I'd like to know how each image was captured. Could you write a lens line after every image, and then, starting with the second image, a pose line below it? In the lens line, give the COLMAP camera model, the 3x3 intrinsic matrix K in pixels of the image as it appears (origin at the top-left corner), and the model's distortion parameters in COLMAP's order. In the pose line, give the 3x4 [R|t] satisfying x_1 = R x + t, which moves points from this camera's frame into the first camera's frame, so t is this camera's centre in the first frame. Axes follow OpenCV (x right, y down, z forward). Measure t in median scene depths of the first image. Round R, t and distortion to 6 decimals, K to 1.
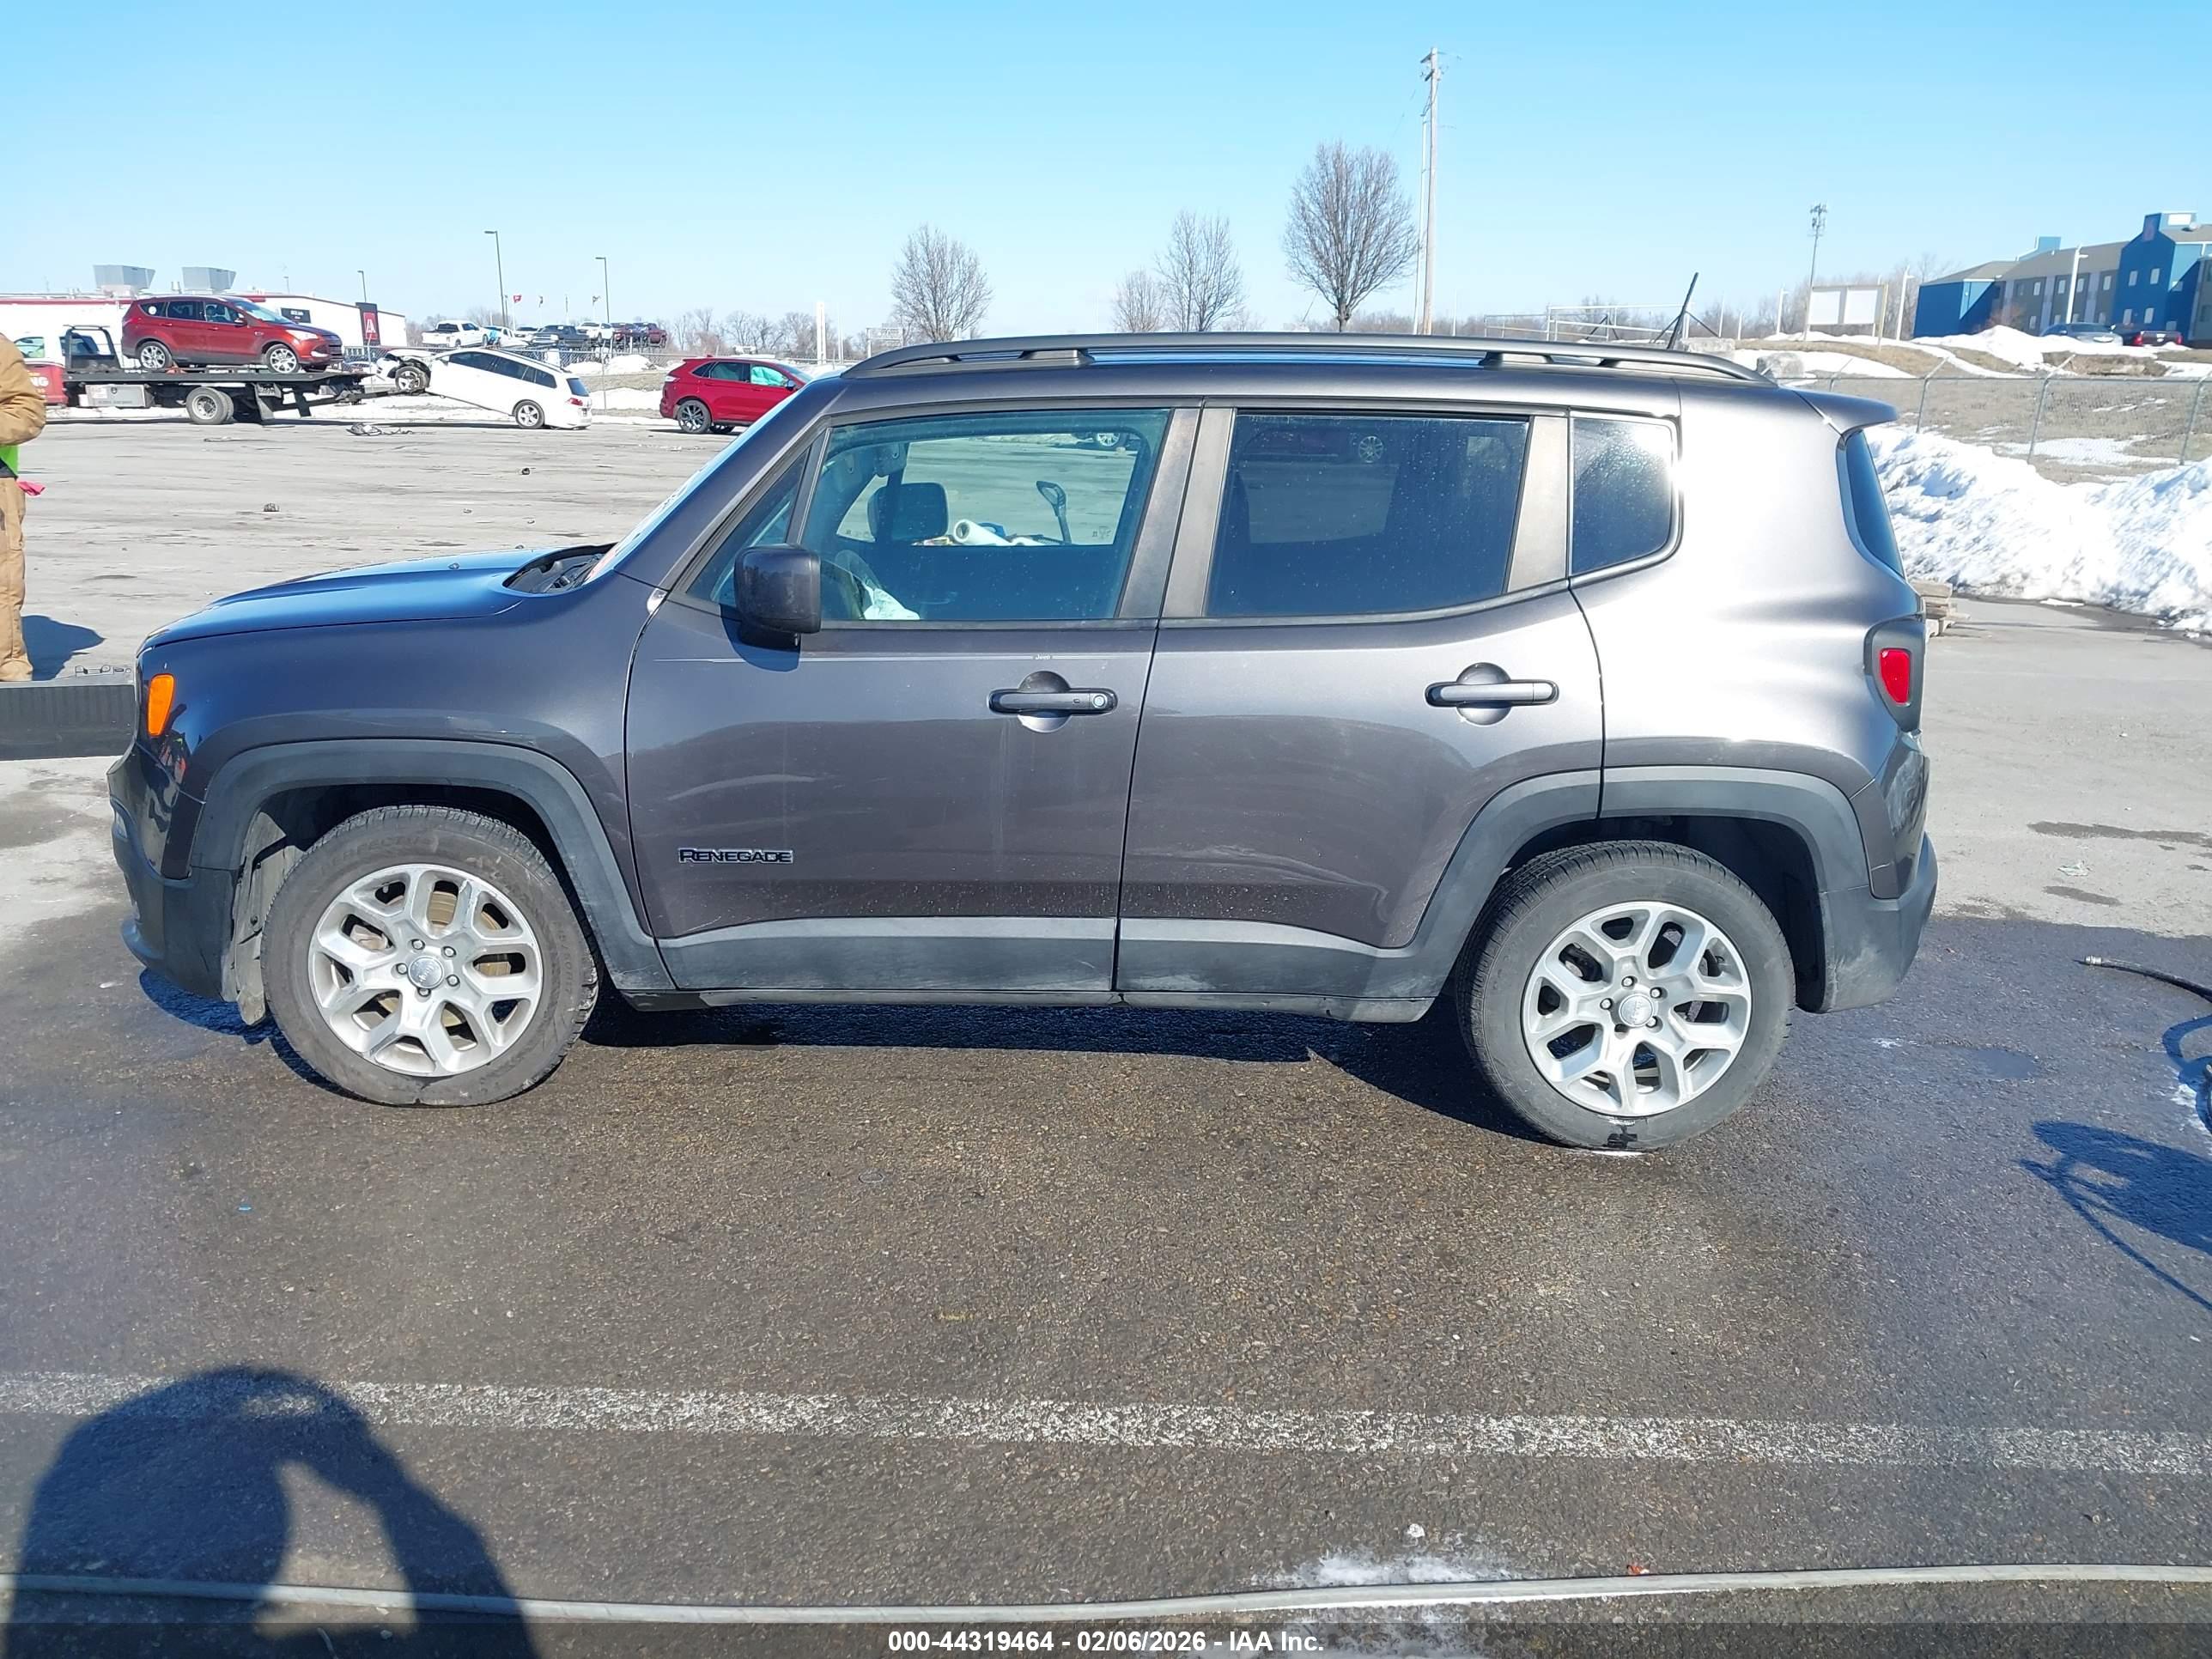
lens RADIAL K [[1762.4, 0, 1106.0], [0, 1762.4, 829.5], [0, 0, 1]] dist [0.008765, 0.007491]
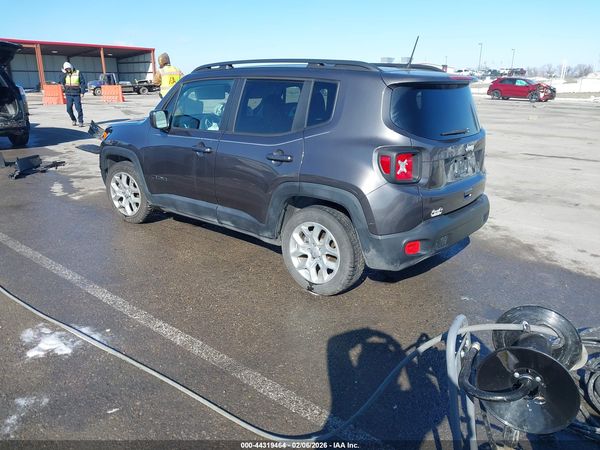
lens RADIAL K [[478.1, 0, 300.0], [0, 478.1, 225.0], [0, 0, 1]] dist [0.008765, 0.007491]
pose [[0.762971, 0.177392, -0.621617, 0.860619], [-0.156916, 0.983673, 0.088114, -0.031329], [0.627099, 0.030313, 0.778349, 0.245989]]
